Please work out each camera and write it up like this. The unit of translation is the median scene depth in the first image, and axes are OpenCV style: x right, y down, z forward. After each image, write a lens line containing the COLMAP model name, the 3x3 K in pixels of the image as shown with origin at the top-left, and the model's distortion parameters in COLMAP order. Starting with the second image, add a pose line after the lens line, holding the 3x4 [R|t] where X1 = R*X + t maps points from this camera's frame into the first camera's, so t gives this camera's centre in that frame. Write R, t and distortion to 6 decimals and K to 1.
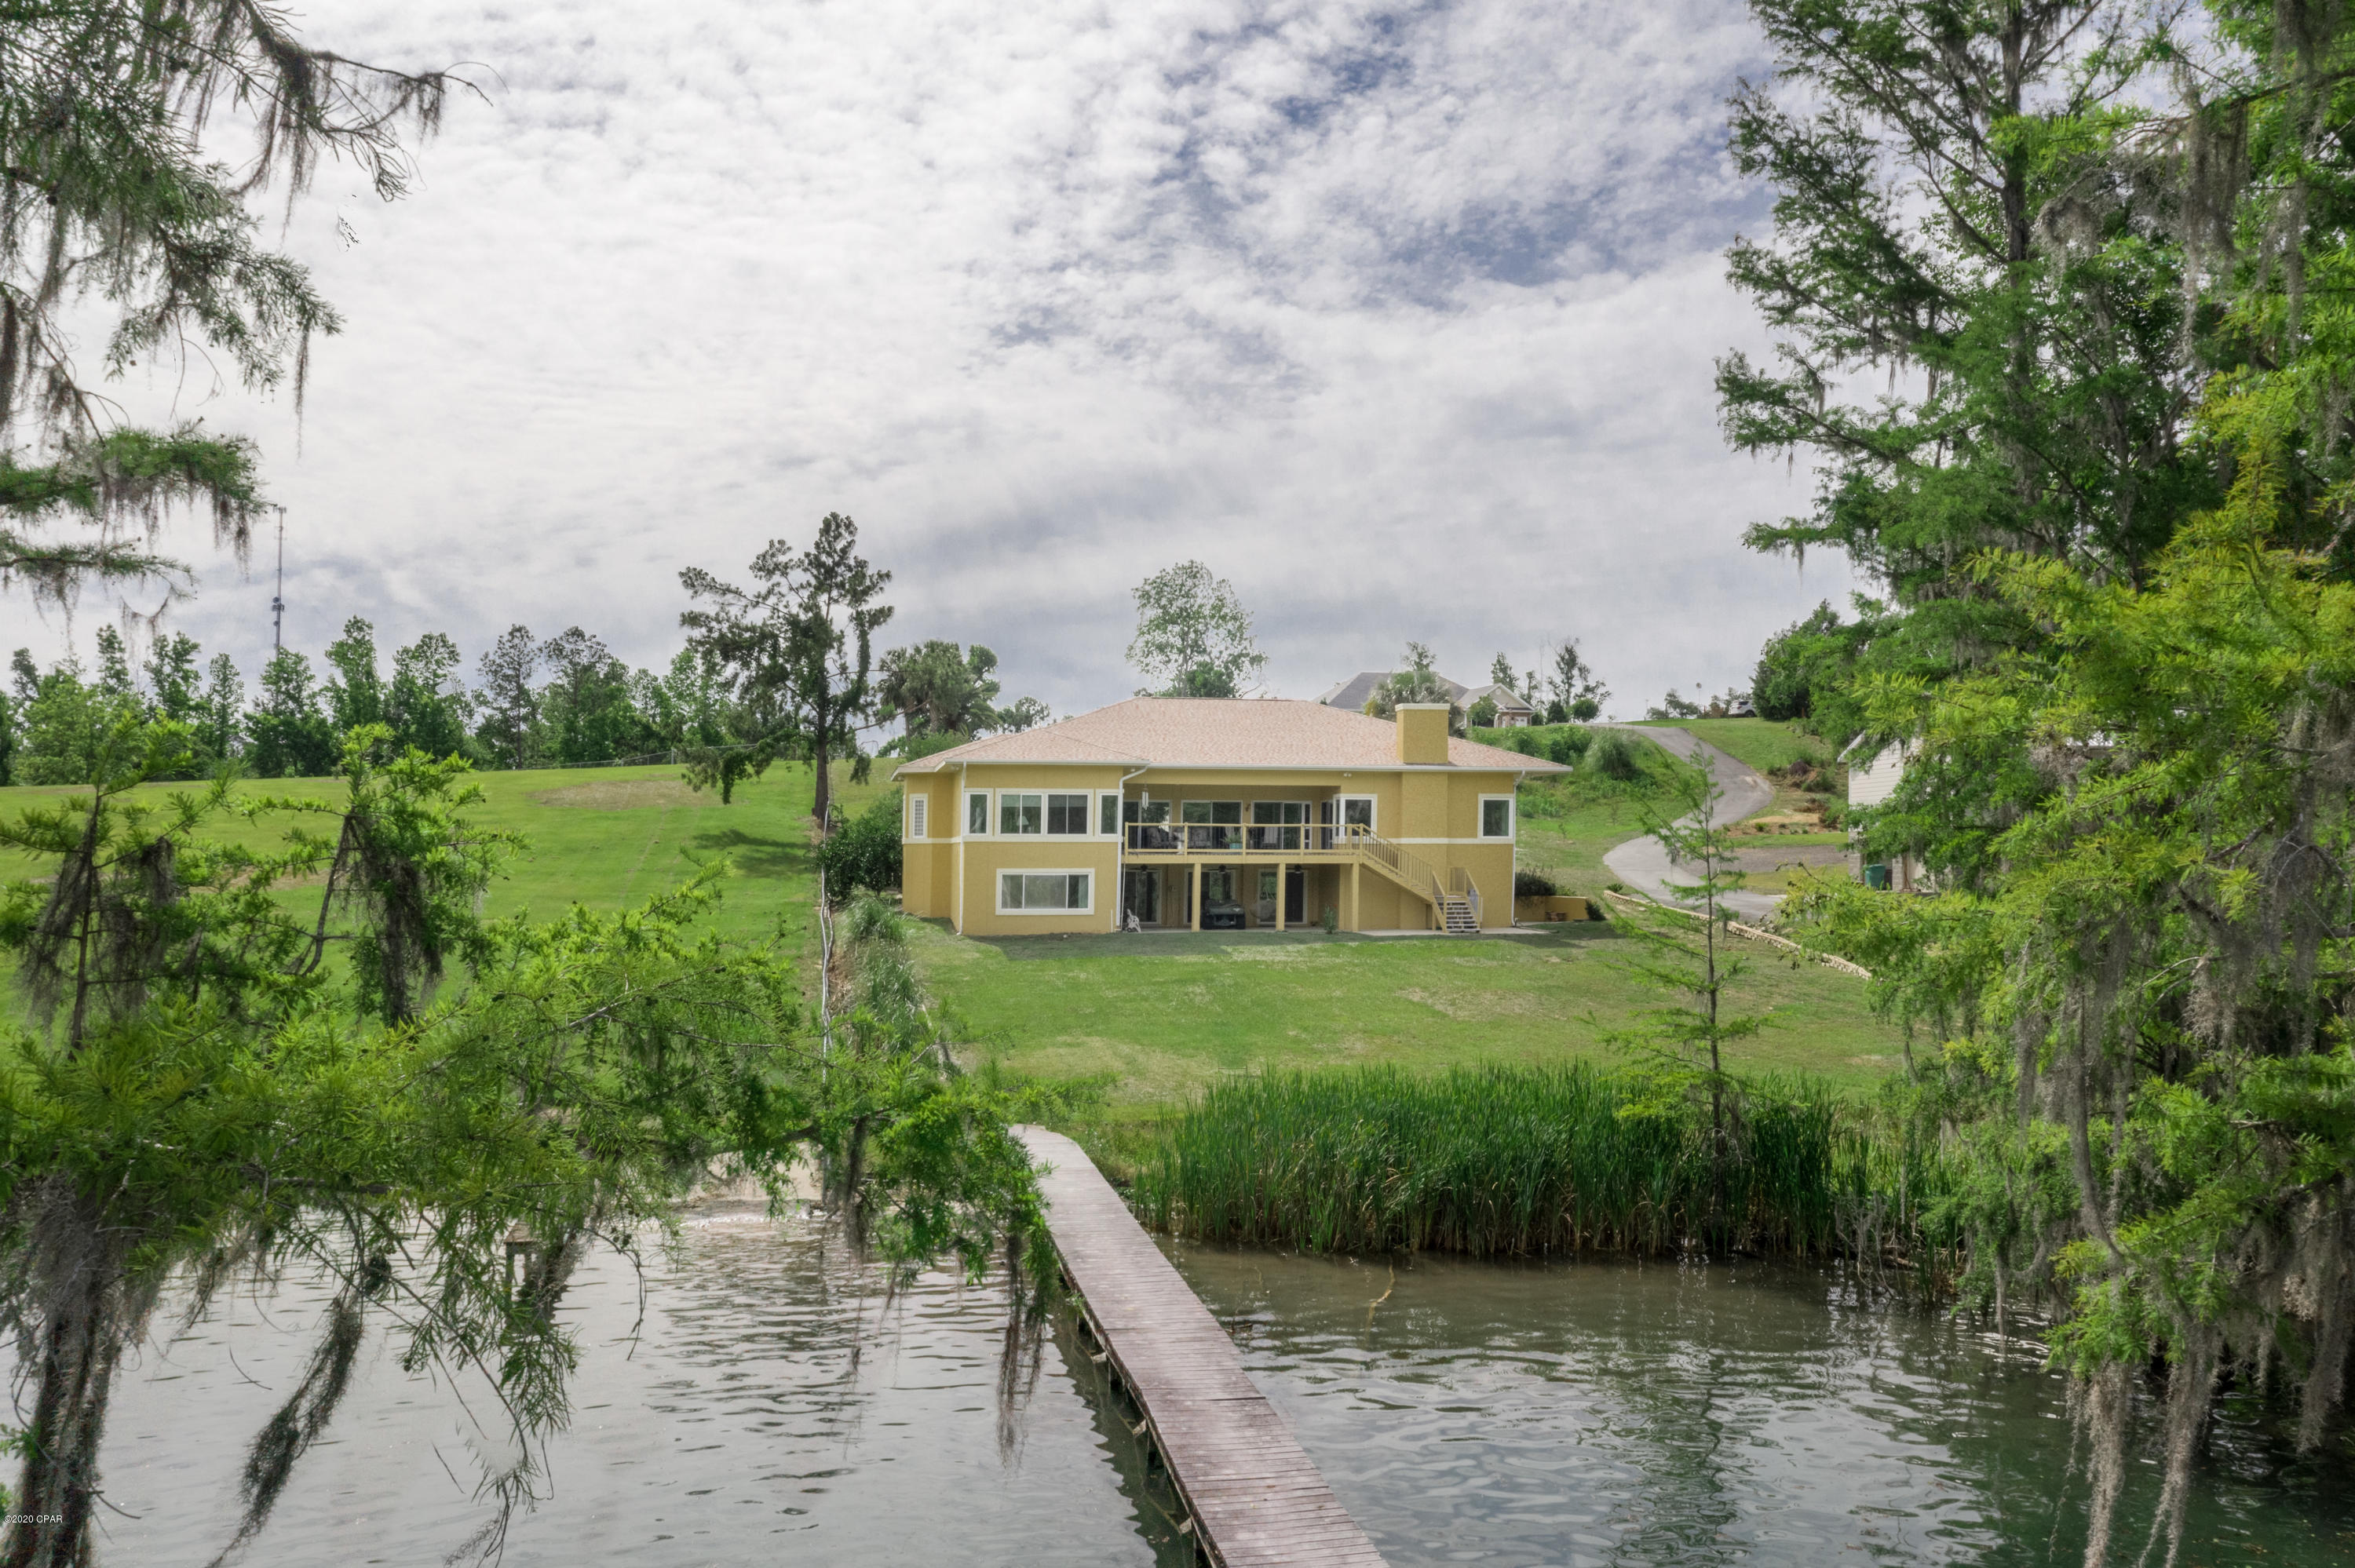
lens RADIAL K [[1928.6, 0, 1131.8], [0, 1928.6, 821.8], [0, 0, 1]] dist [0.026954, 0.006464]
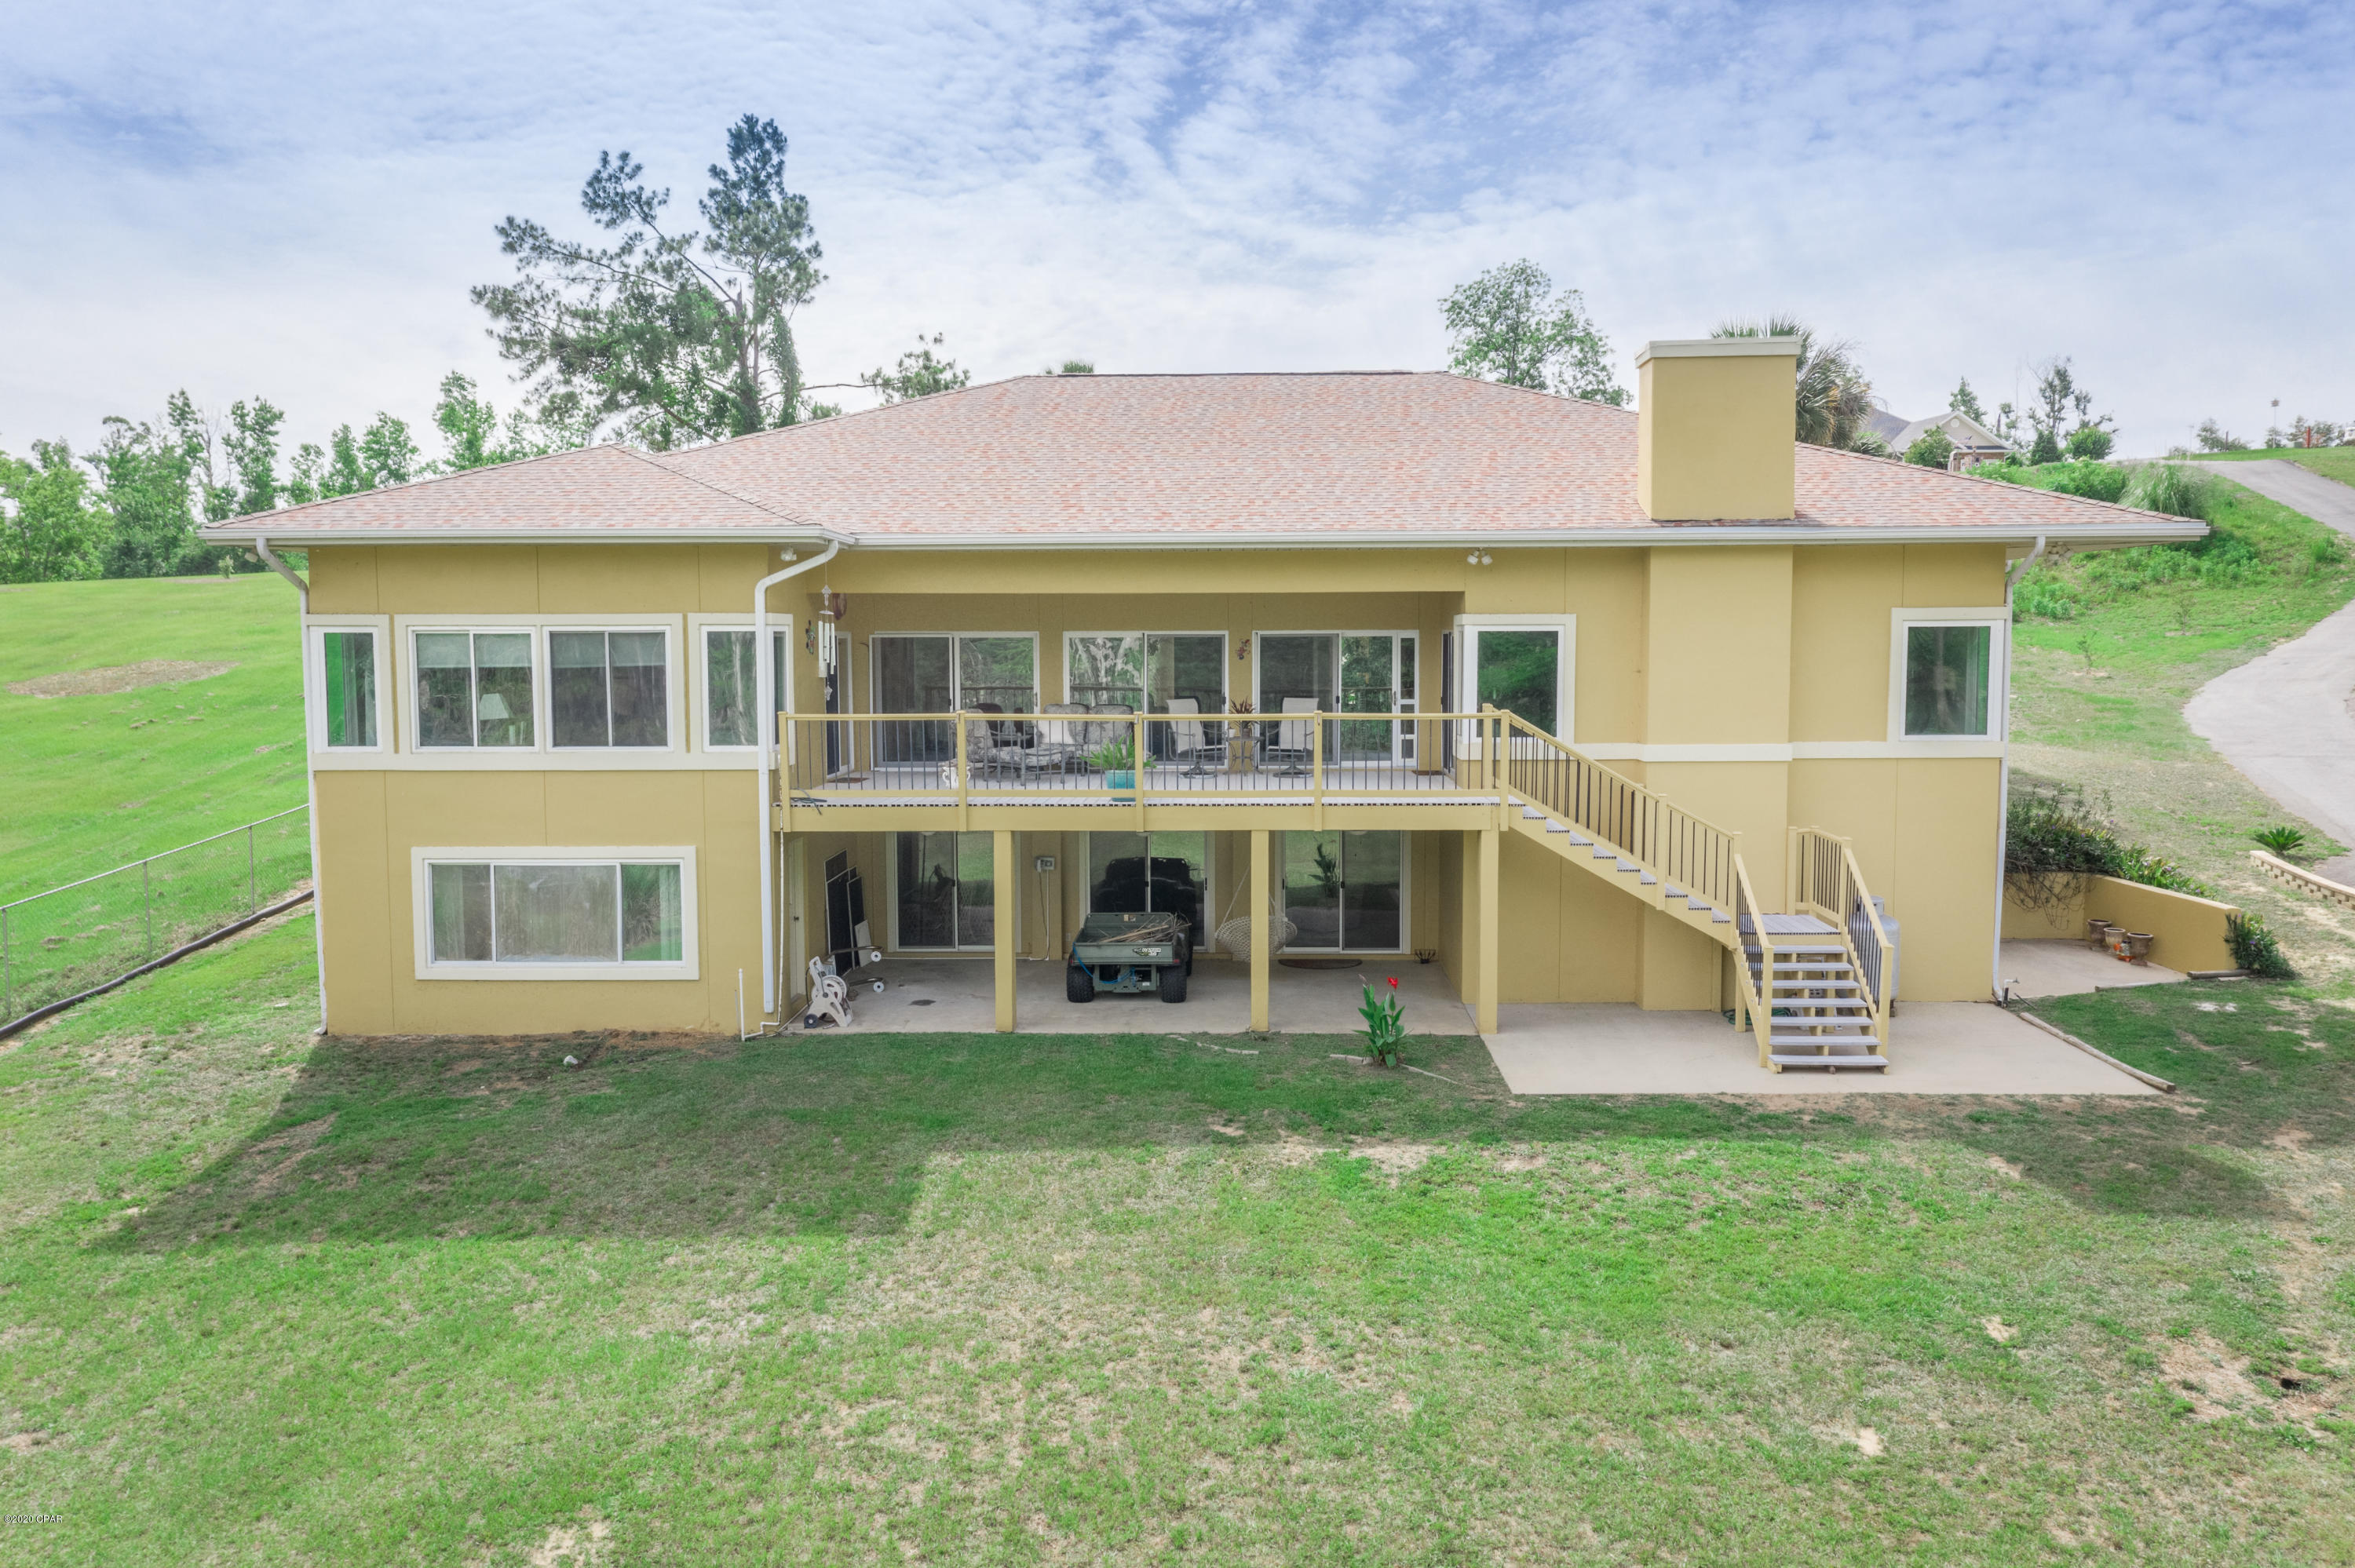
lens RADIAL K [[1868.7, 0, 1177.5], [0, 1868.7, 784.0], [0, 0, 1]] dist [0.044128, 0.002883]
pose [[0.979909, 0.007215, -0.199315, 0.124384], [0.012403, 0.995207, 0.097002, -0.017082], [0.199059, -0.097525, 0.975123, 0.660121]]
